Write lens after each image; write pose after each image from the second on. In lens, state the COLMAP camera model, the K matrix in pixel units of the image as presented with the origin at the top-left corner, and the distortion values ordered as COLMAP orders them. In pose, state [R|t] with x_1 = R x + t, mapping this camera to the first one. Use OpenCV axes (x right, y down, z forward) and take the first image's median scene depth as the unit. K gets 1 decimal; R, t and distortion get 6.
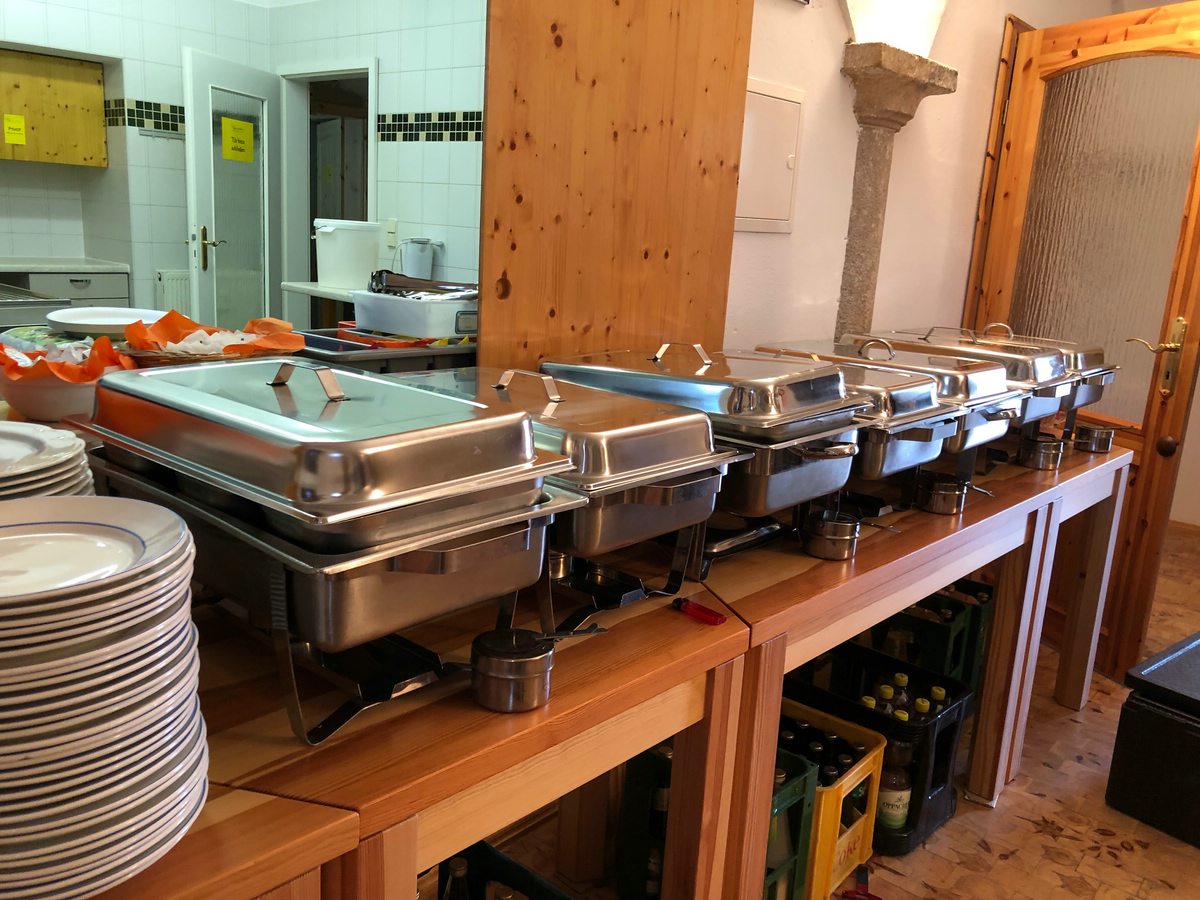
lens RADIAL K [[993.0, 0, 600.0], [0, 993.0, 450.0], [0, 0, 1]] dist [0.045478, -0.007999]
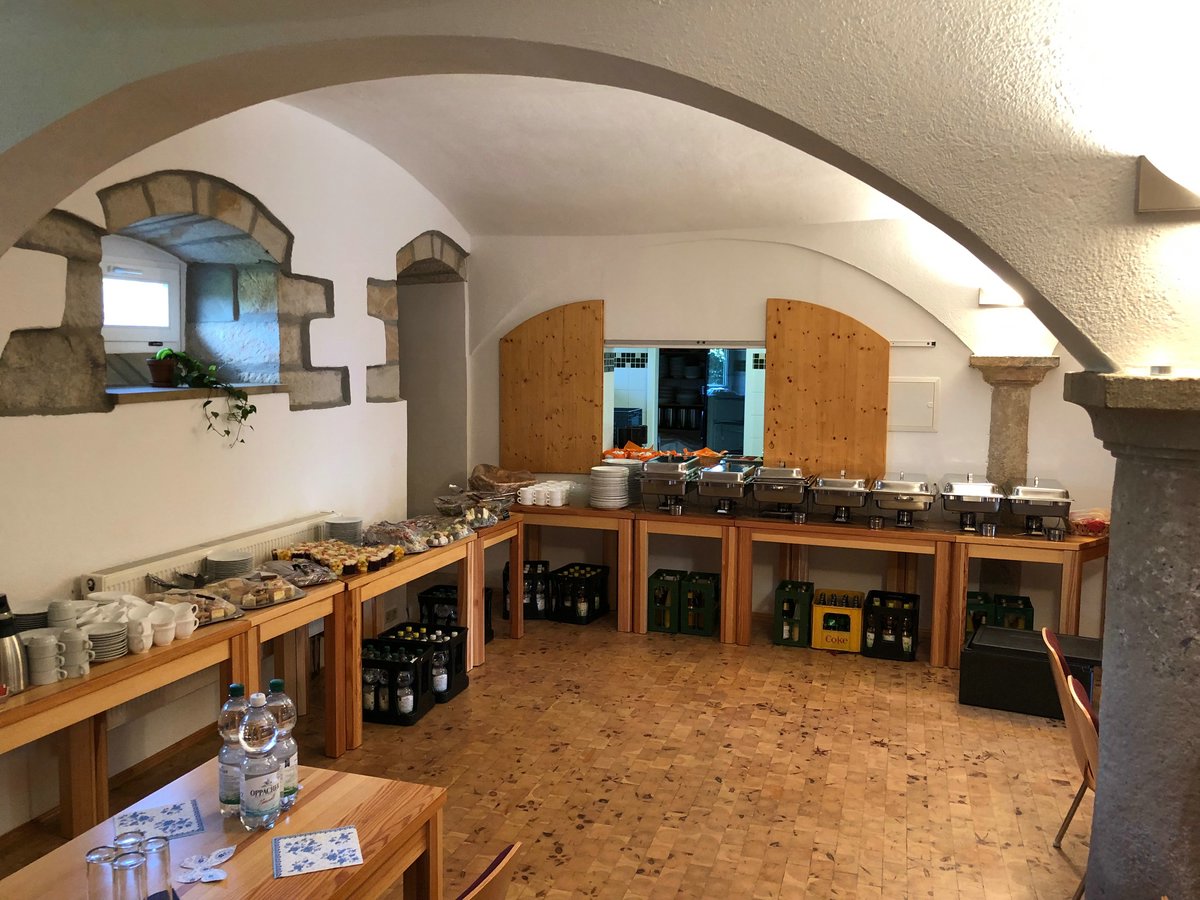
lens RADIAL K [[993.0, 0, 600.0], [0, 993.0, 450.0], [0, 0, 1]] dist [0.045478, -0.007999]
pose [[0.394574, 0.036804, -0.918127, 2.500058], [-0.194629, 0.979873, -0.044364, 0.115194], [0.898015, 0.196199, 0.393796, -0.836332]]
